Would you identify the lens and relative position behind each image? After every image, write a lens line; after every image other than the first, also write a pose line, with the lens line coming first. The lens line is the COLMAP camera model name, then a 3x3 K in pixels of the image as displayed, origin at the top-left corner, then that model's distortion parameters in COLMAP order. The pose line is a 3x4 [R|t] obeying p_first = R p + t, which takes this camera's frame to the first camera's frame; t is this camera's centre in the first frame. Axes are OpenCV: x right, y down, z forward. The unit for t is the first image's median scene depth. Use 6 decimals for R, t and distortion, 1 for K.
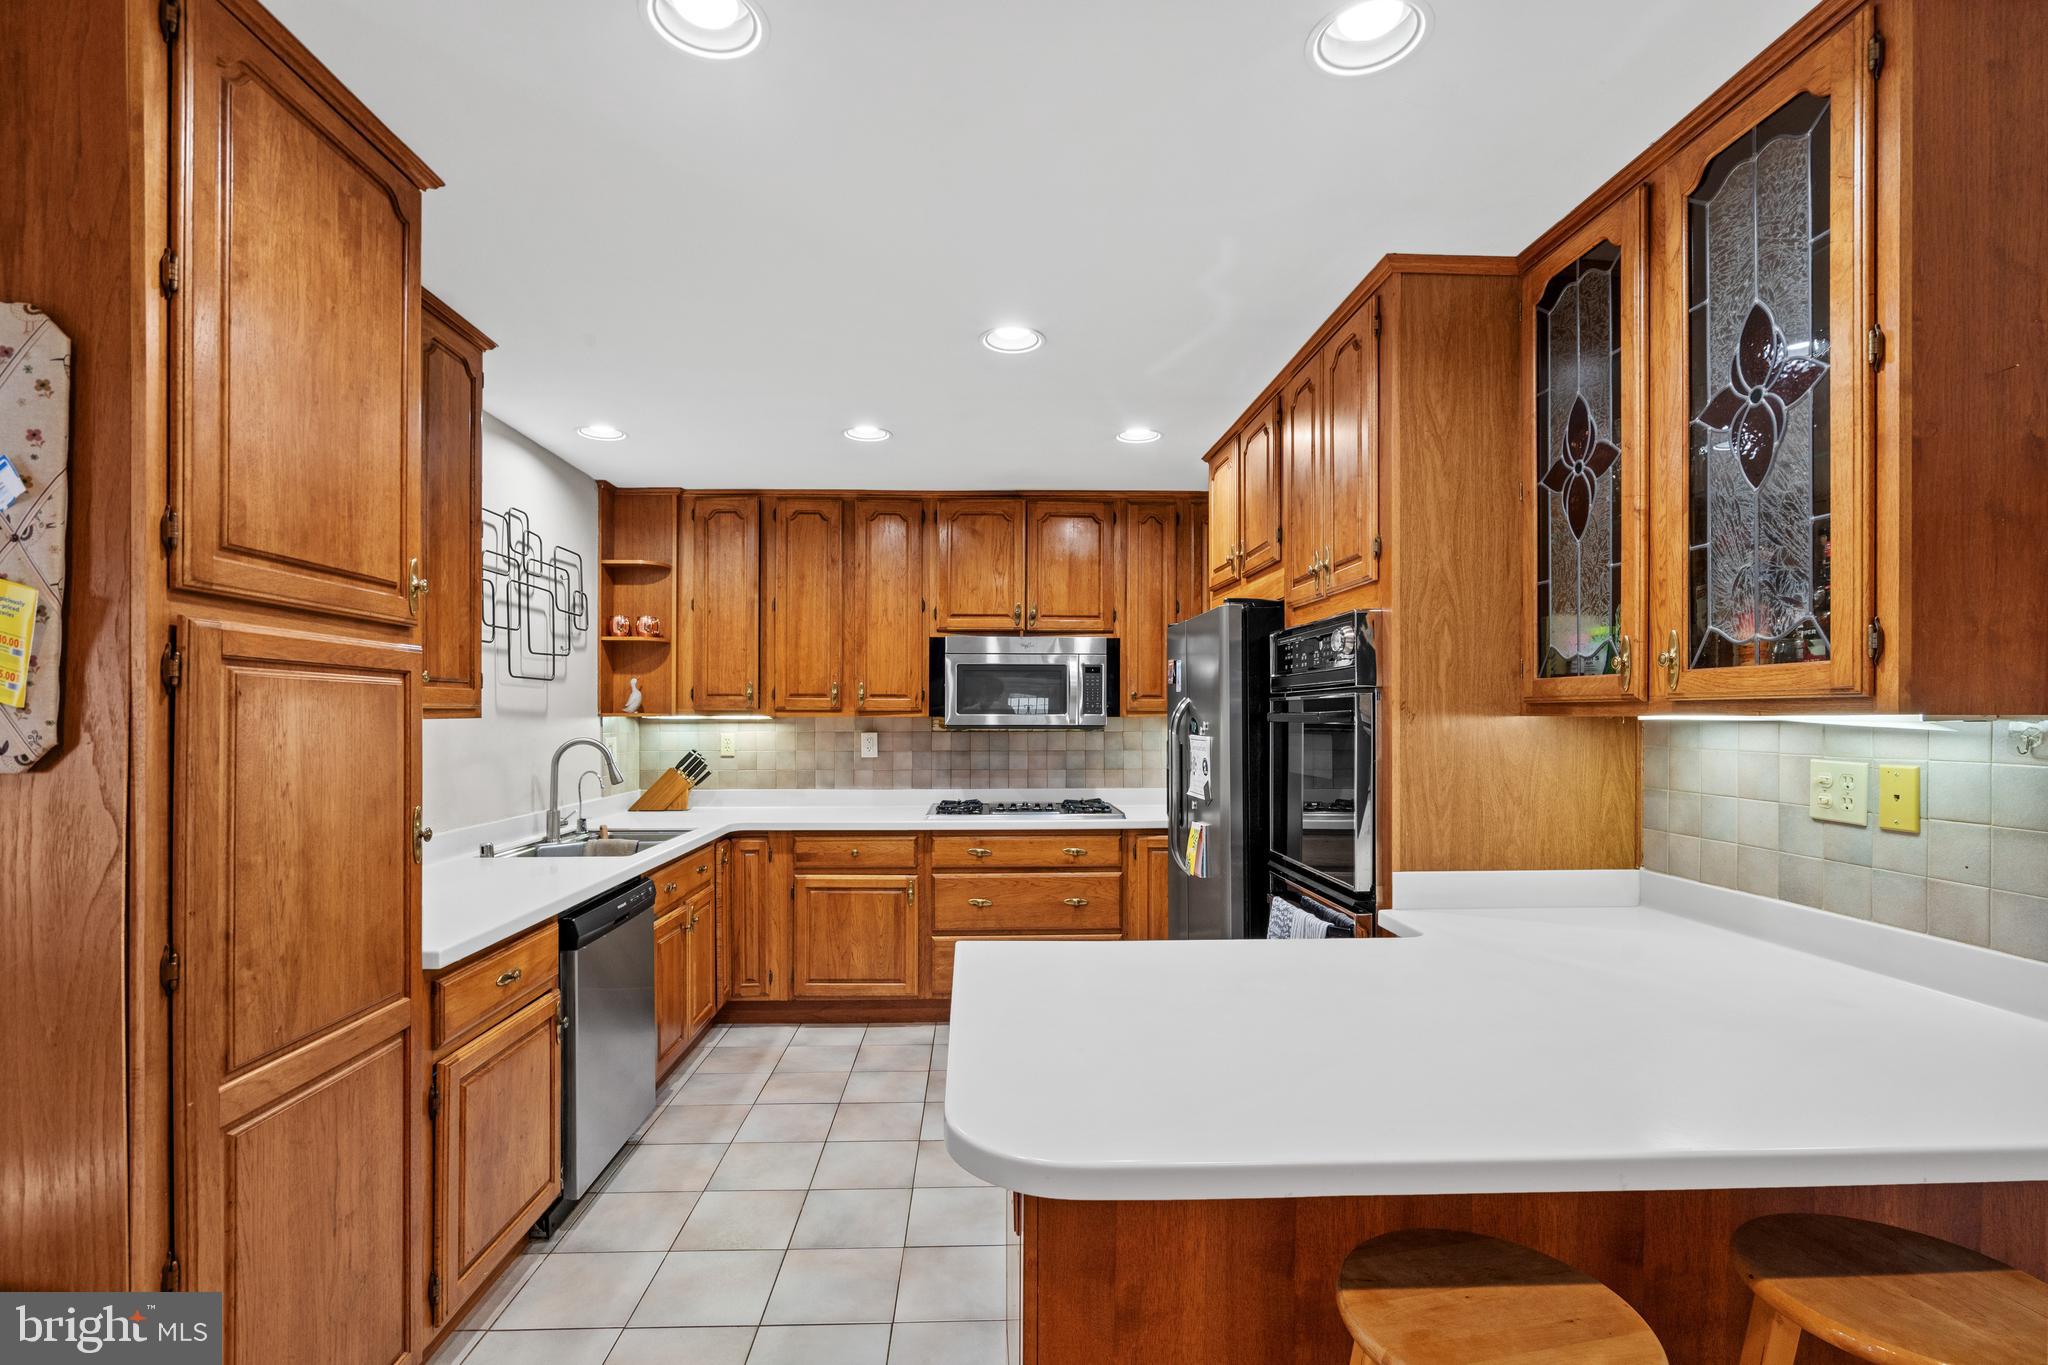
lens RADIAL K [[905.8, 0, 1010.2], [0, 905.8, 697.3], [0, 0, 1]] dist [0.000216, 0.000099]
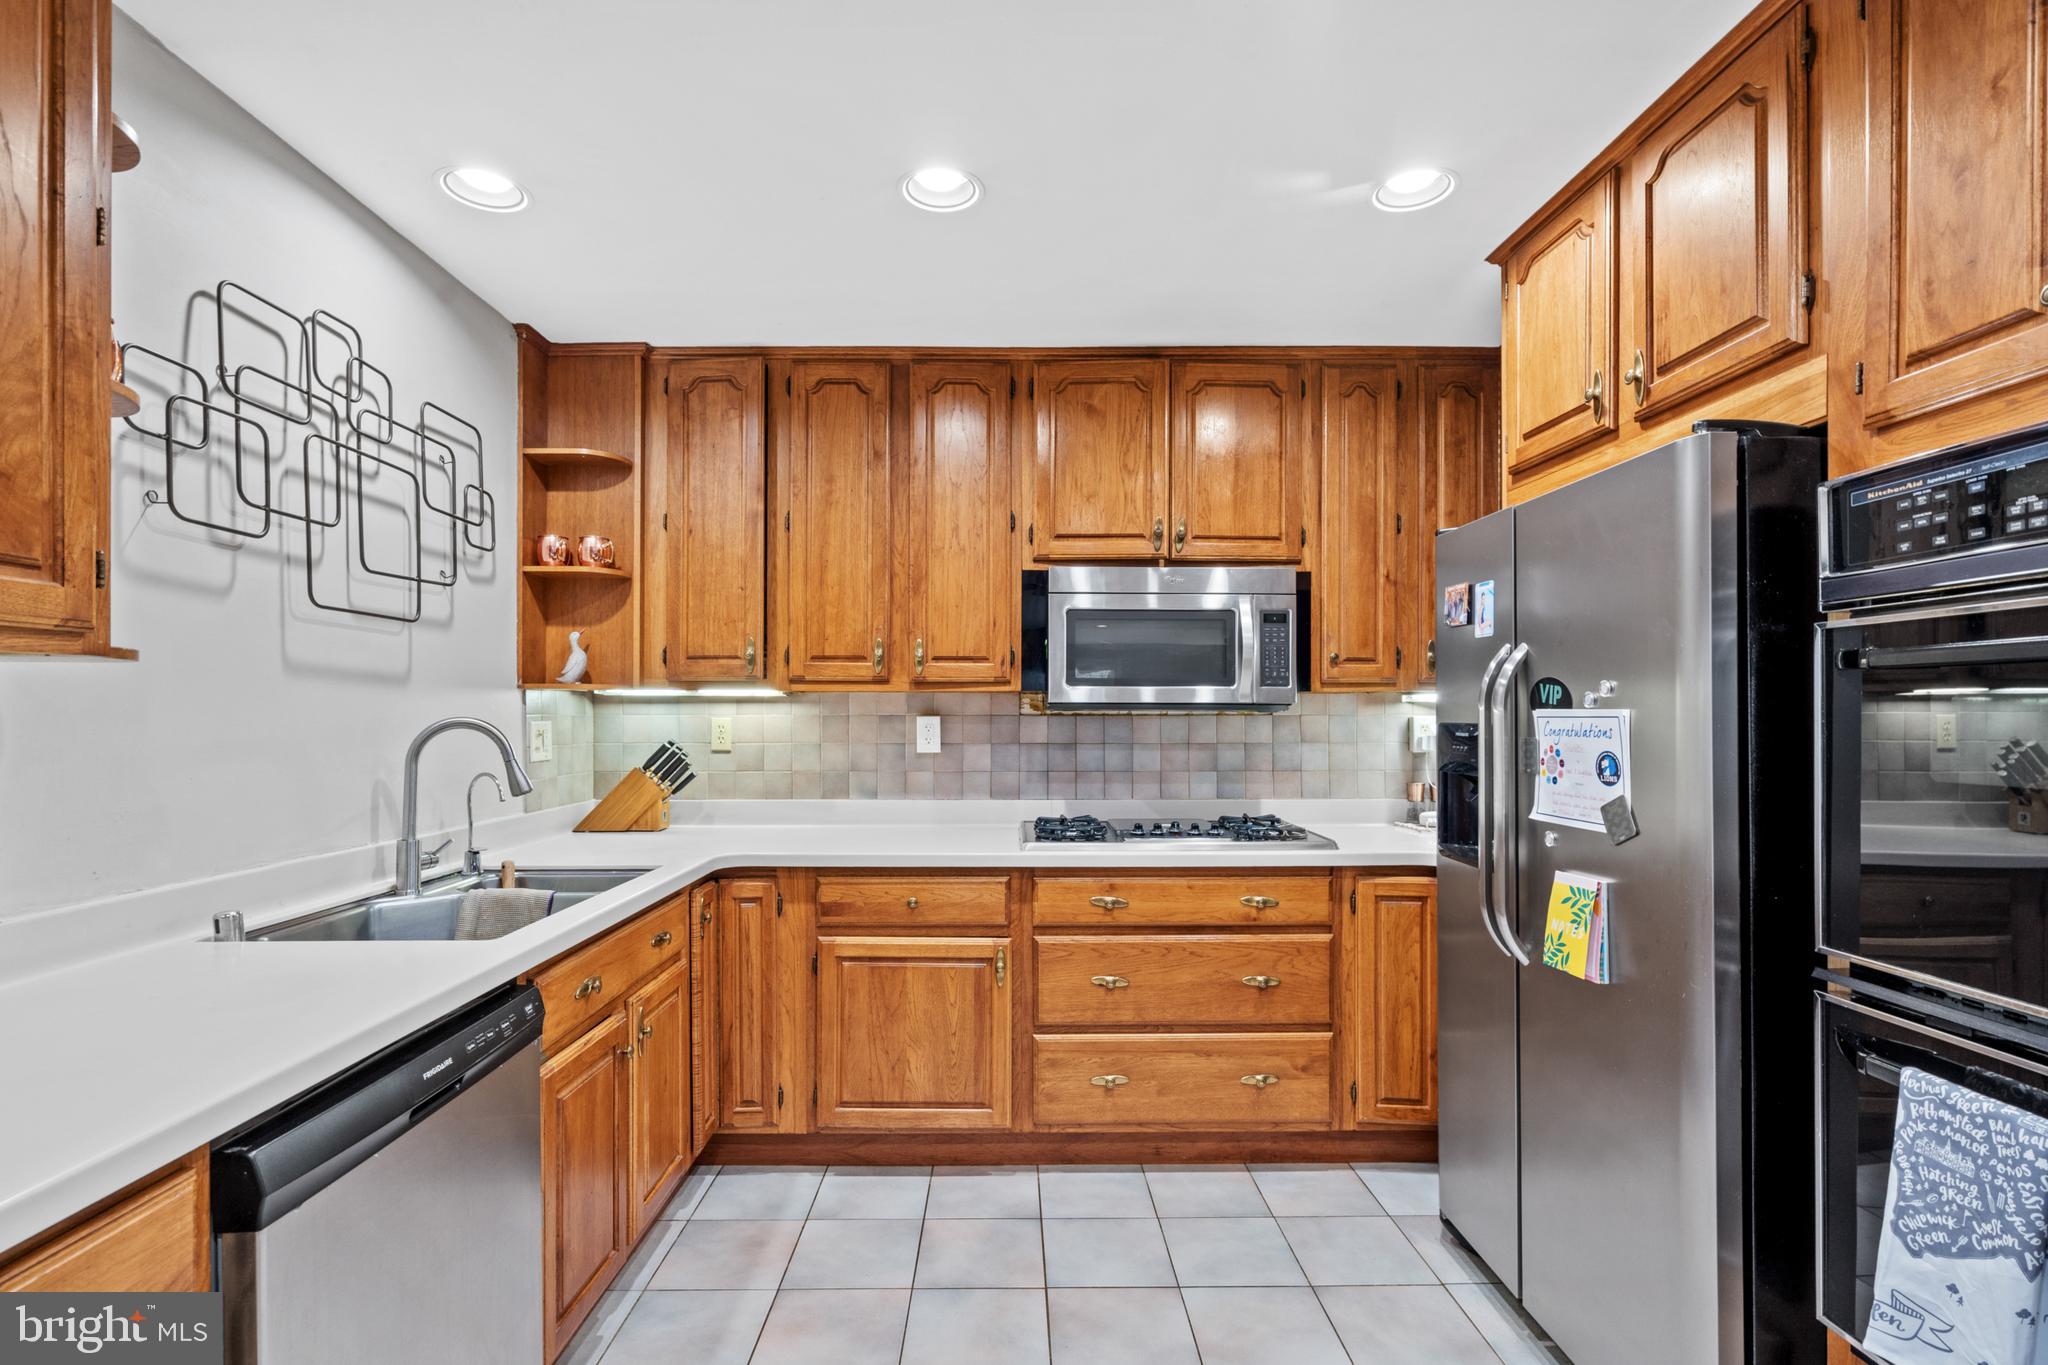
lens RADIAL K [[933.6, 0, 1020.9], [0, 933.6, 698.4], [0, 0, 1]] dist [0.002009, 0.000747]
pose [[0.999679, 0.000612, -0.025319, -0.073653], [-0.000507, 0.999991, 0.004142, 0.024369], [0.025322, -0.004128, 0.999671, 0.325178]]
